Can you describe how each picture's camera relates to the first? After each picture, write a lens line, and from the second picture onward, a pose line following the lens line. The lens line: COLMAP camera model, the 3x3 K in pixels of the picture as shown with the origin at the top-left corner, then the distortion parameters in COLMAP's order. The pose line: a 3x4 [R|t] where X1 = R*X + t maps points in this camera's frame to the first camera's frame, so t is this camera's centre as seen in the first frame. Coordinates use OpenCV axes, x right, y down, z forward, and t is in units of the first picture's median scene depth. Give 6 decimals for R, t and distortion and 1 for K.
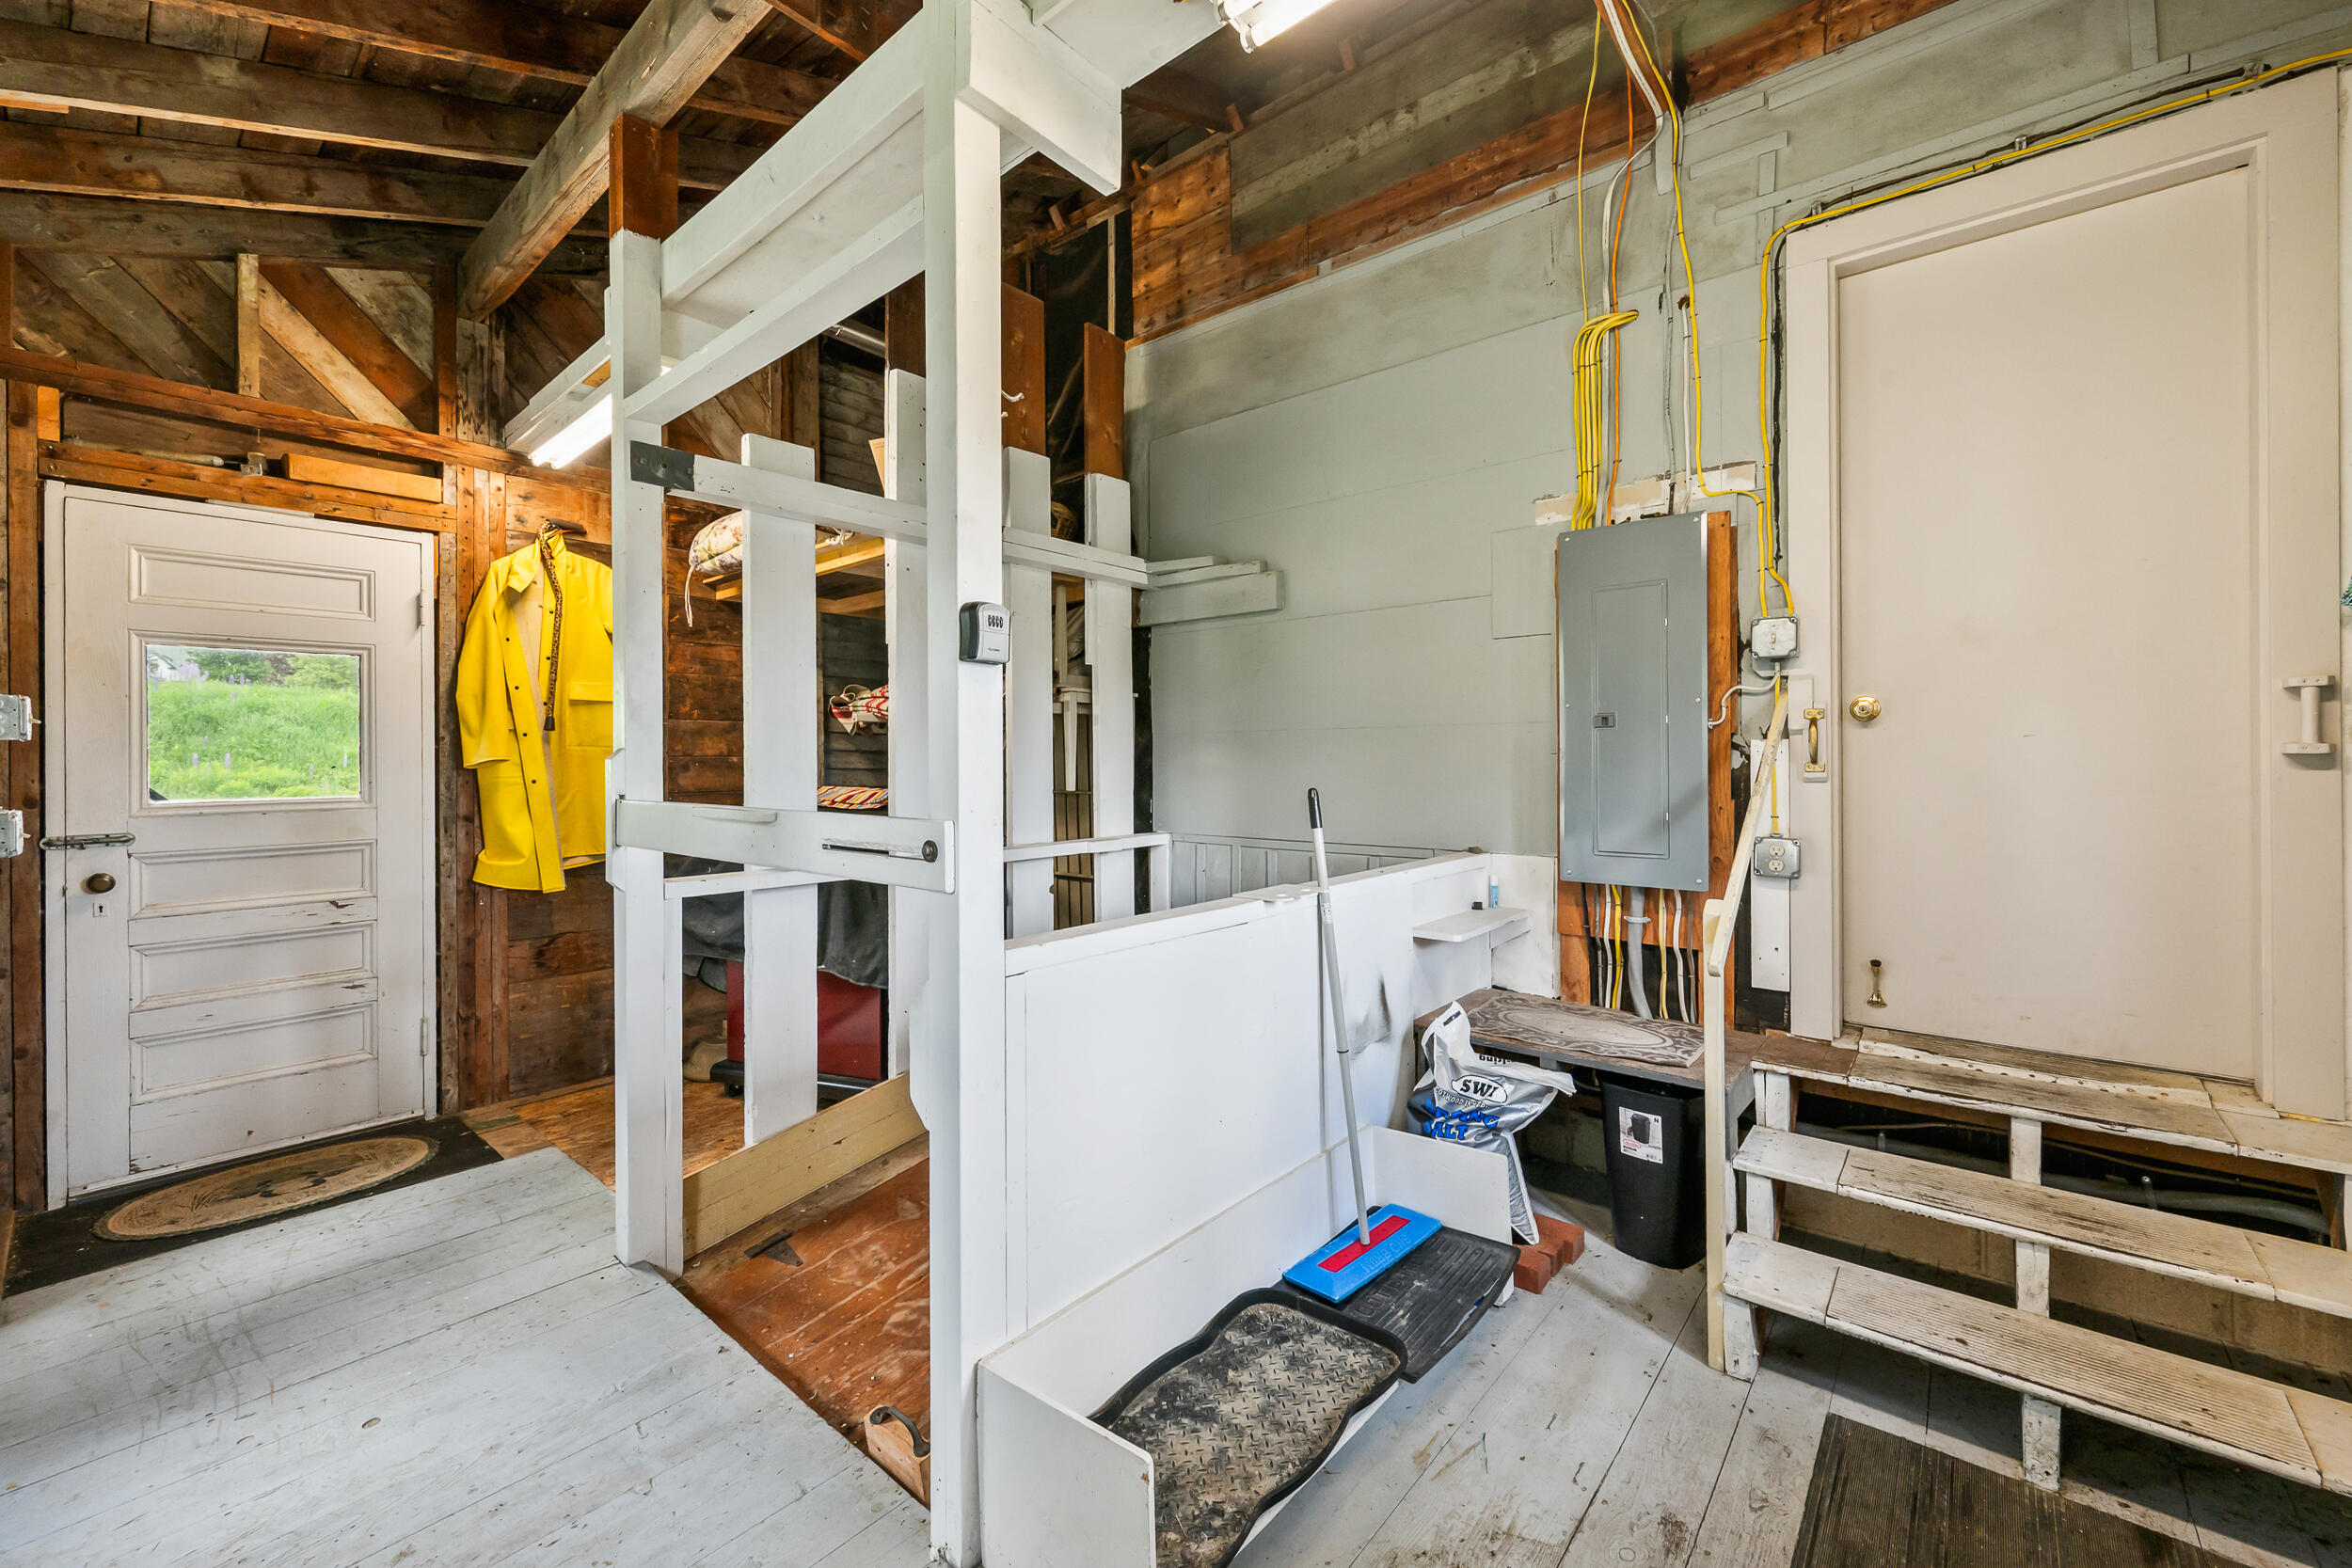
lens RADIAL K [[930.0, 0, 1186.3], [0, 930.0, 774.4], [0, 0, 1]] dist [-0.002418, -0.000197]
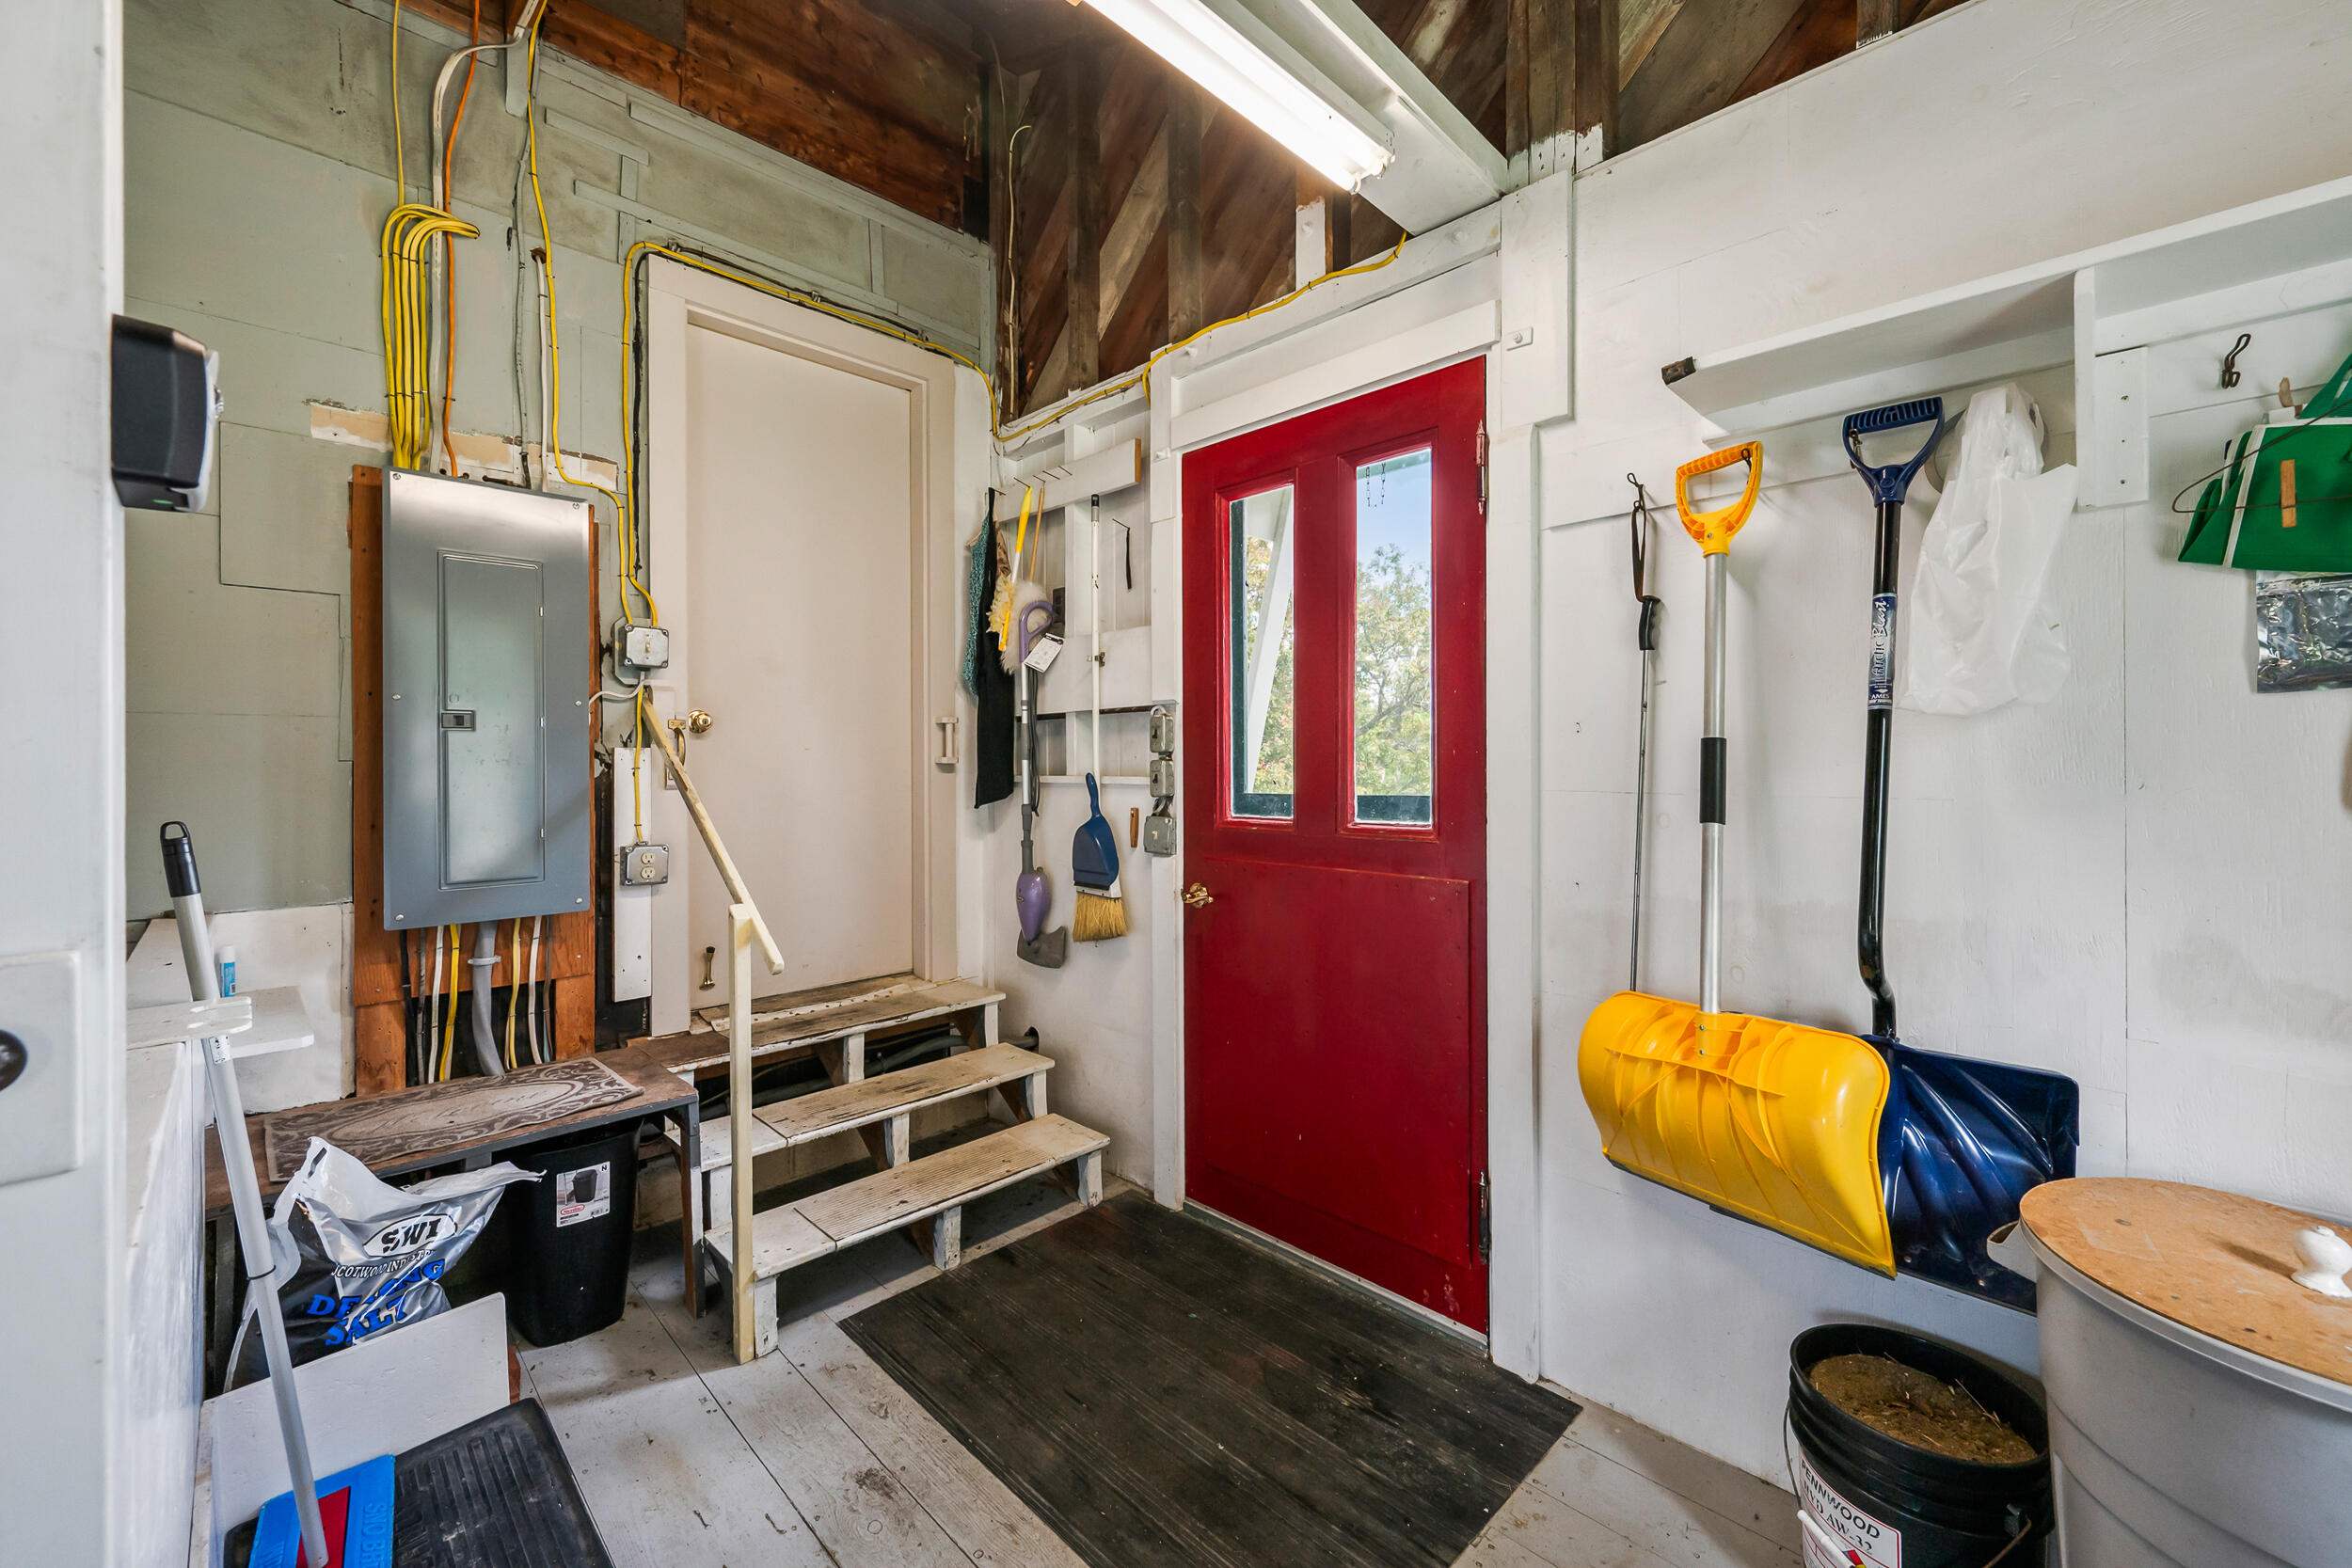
lens RADIAL K [[930.0, 0, 1186.3], [0, 930.0, 774.4], [0, 0, 1]] dist [-0.002418, -0.000197]
pose [[0.071730, -0.010380, 0.997370, -0.343913], [0.019062, 0.999777, 0.009034, -0.007106], [-0.997242, 0.018364, 0.071912, 0.358945]]
